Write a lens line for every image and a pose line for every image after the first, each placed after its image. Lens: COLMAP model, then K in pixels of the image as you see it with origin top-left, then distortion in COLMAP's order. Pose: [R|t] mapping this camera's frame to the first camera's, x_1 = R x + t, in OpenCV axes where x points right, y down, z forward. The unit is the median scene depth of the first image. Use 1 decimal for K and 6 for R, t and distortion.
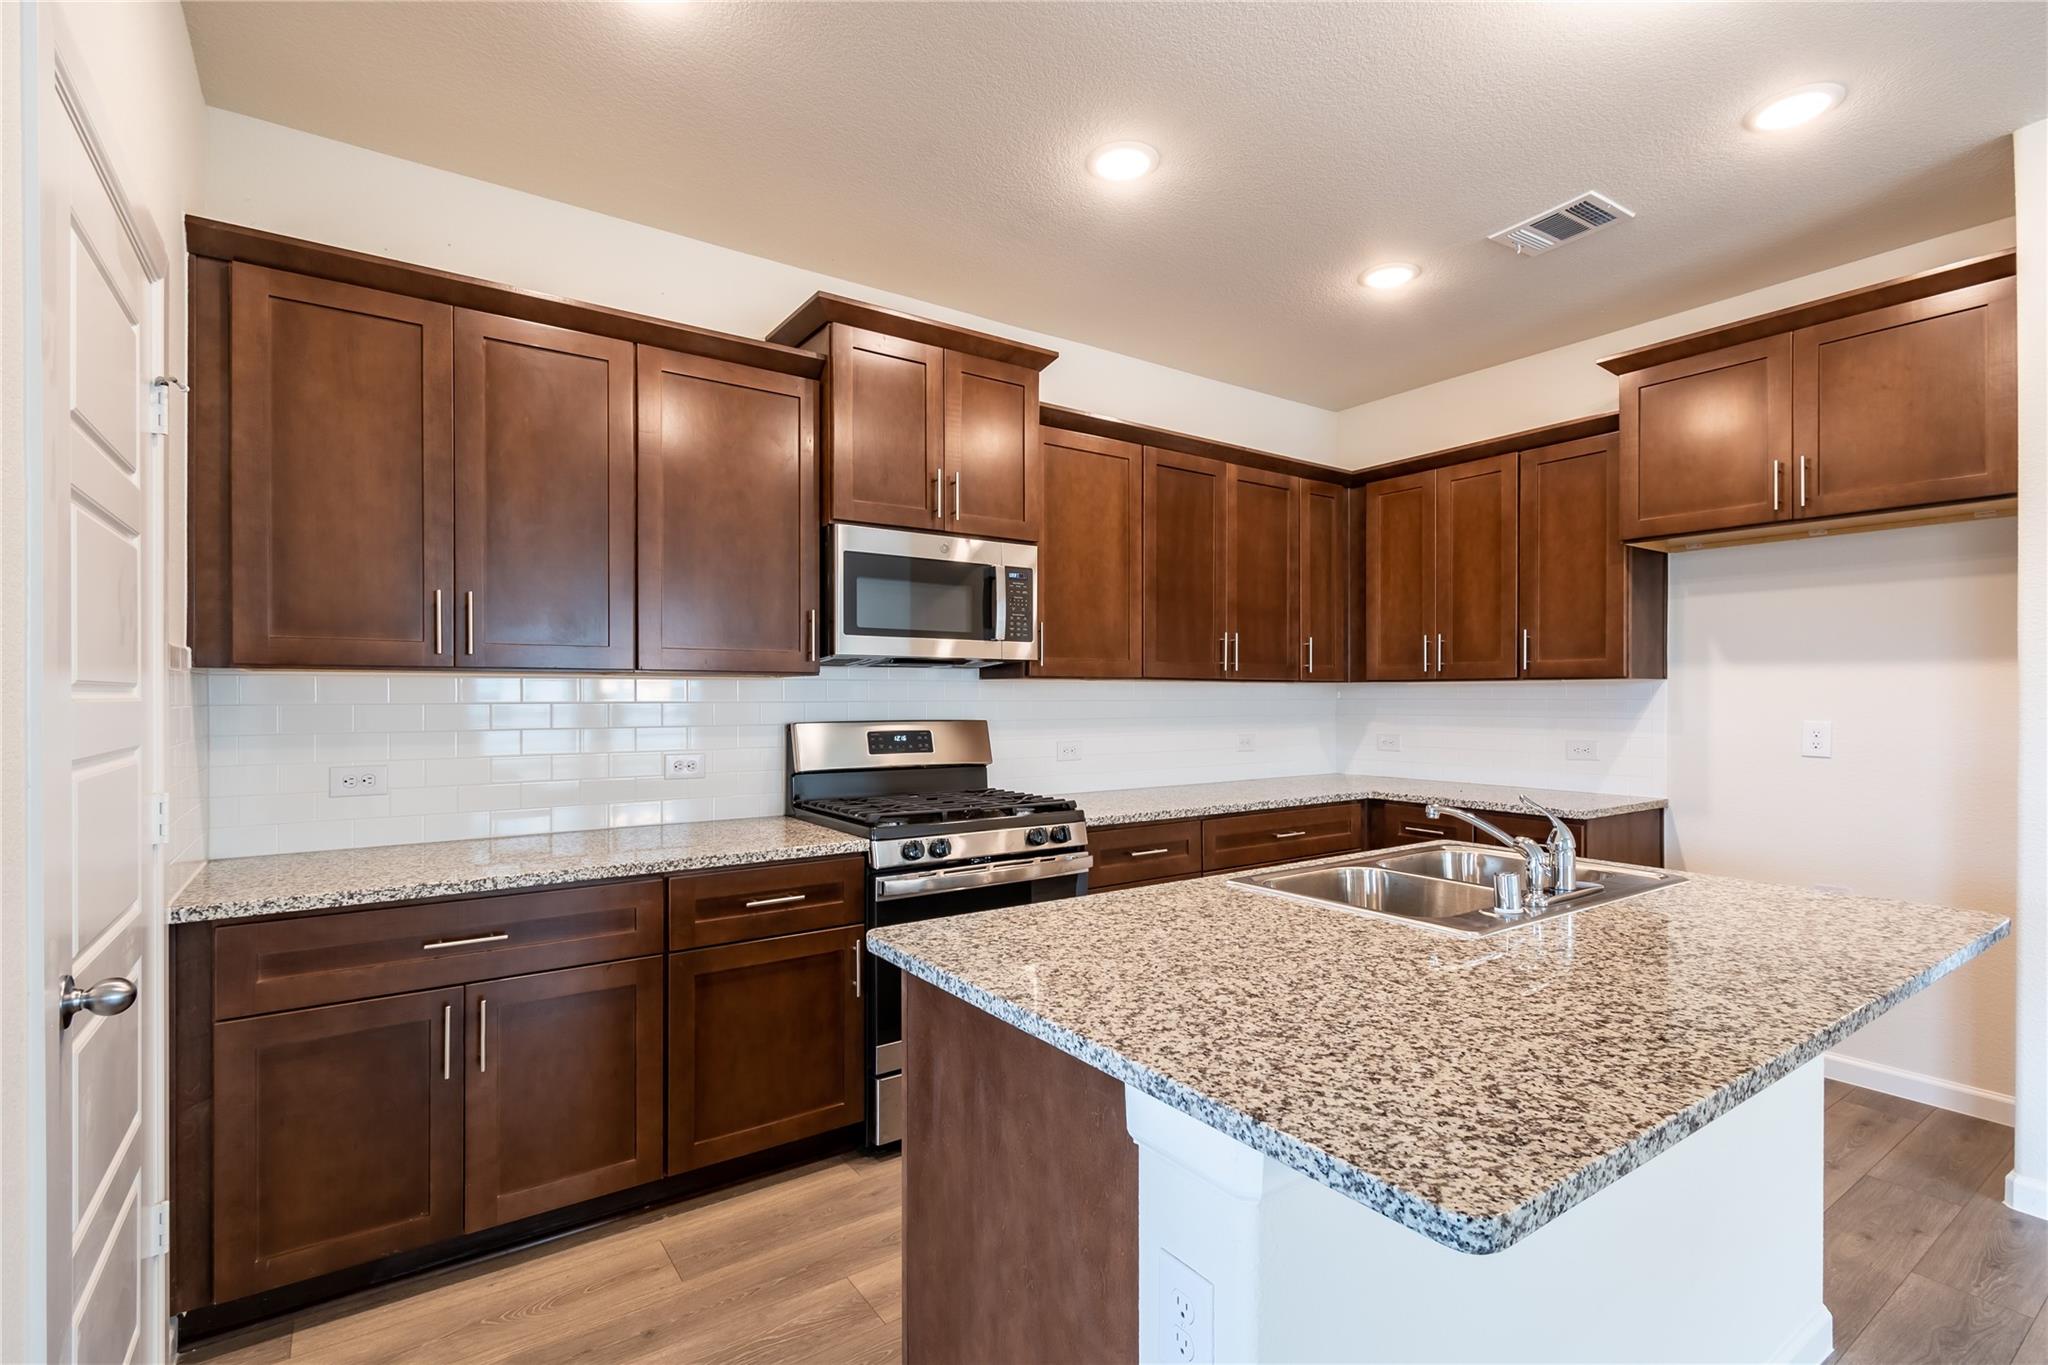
lens RADIAL K [[919.8, 0, 1020.7], [0, 919.8, 681.2], [0, 0, 1]] dist [-0.001629, -0.003538]
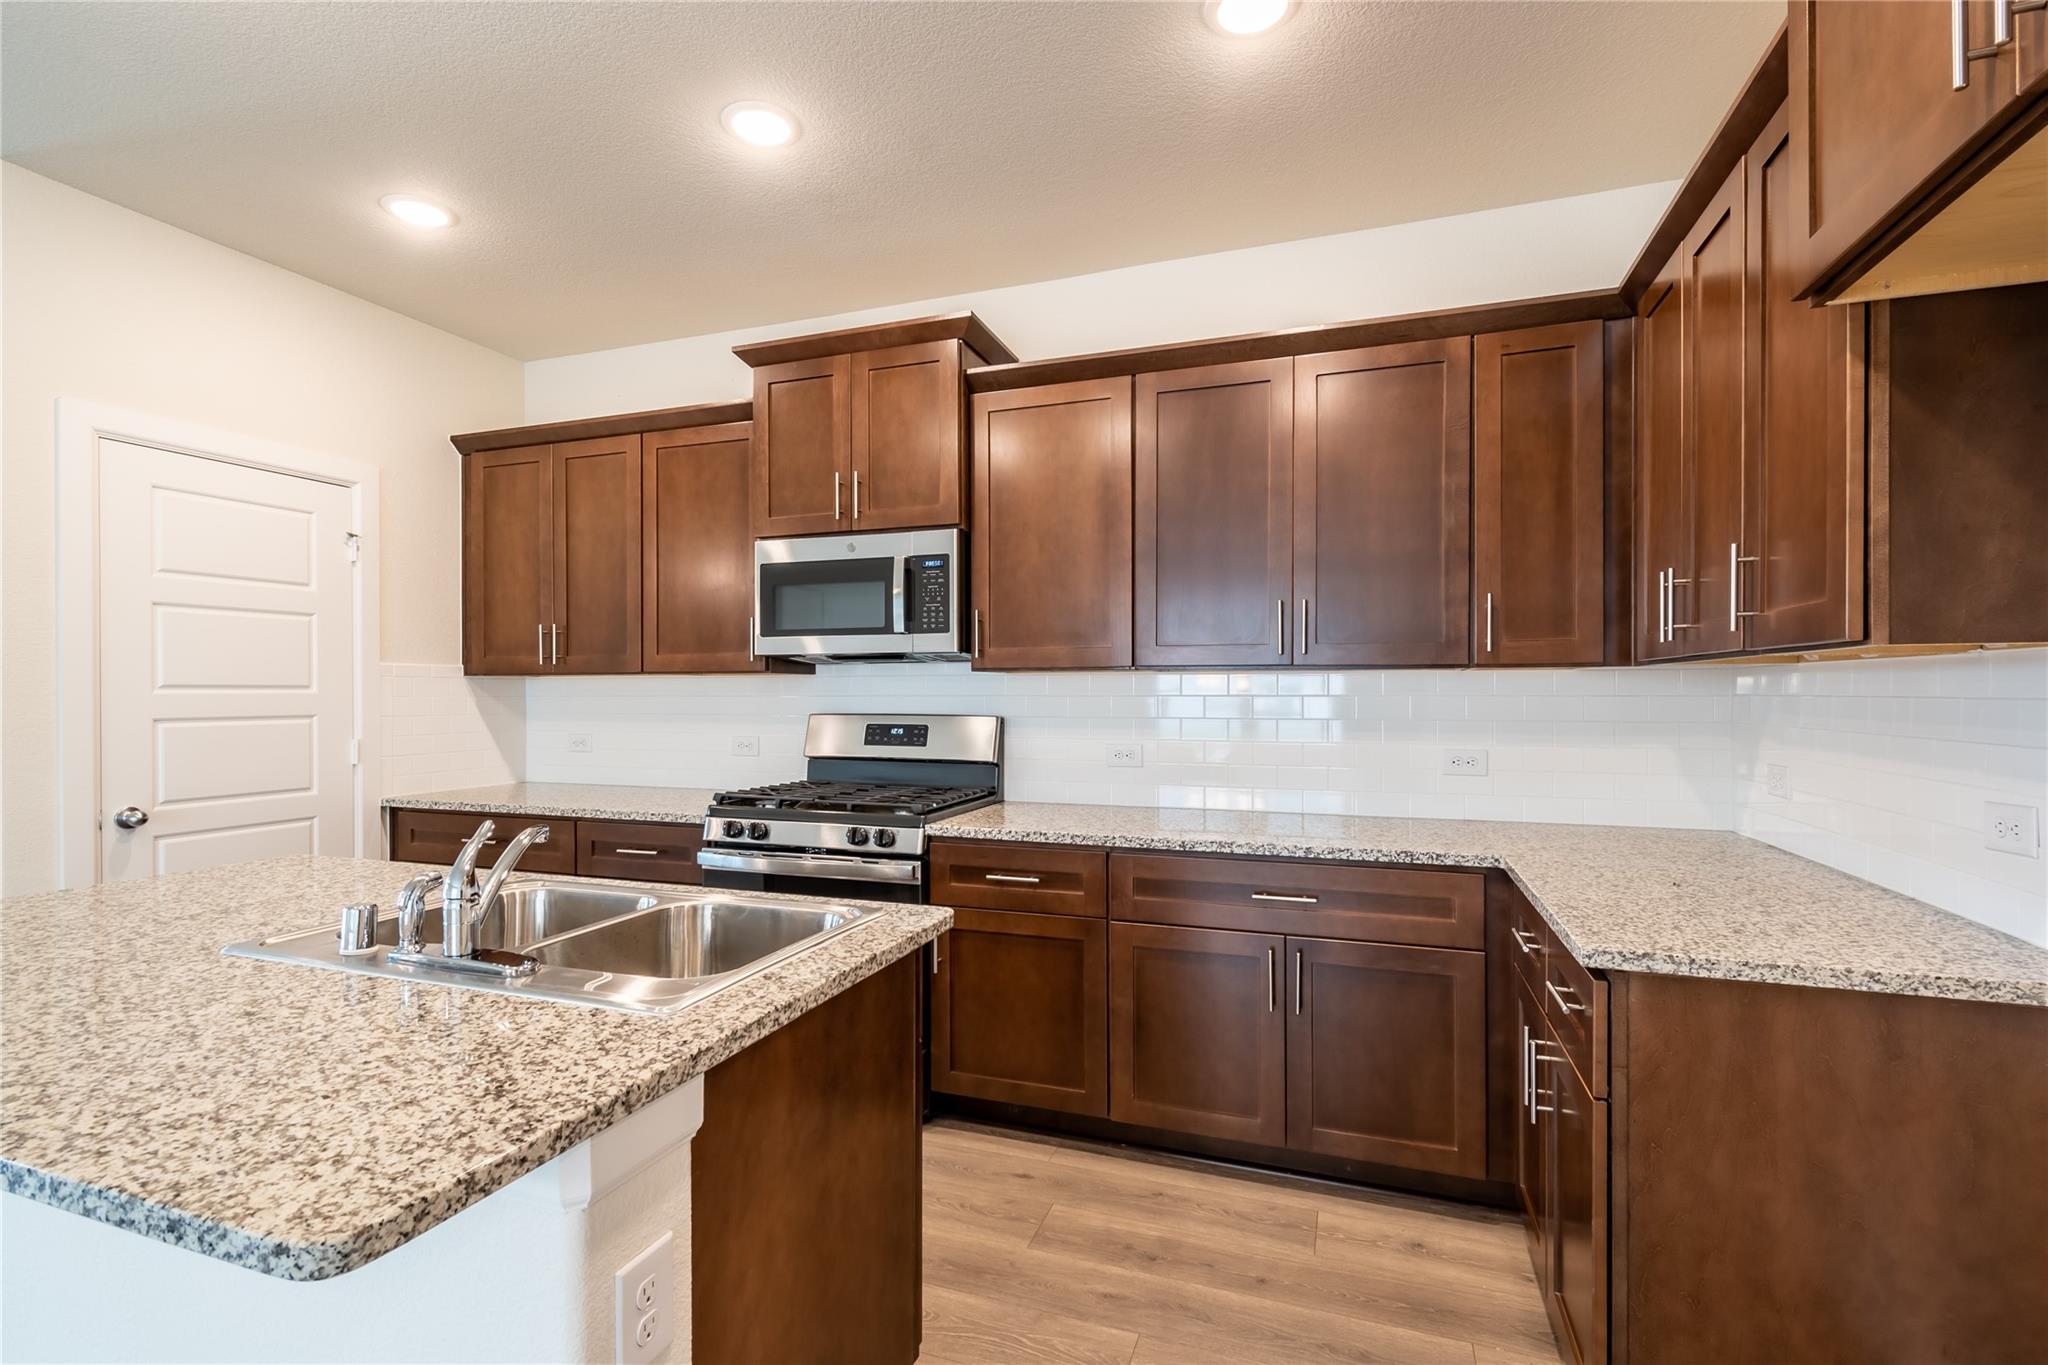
lens RADIAL K [[919.8, 0, 1037.1], [0, 919.8, 693.1], [0, 0, 1]] dist [-0.001629, -0.003538]
pose [[0.585884, 0.004087, -0.810385, 0.810312], [0.012713, 0.999818, 0.014234, 0.006070], [0.810295, -0.018642, 0.585725, 0.519451]]
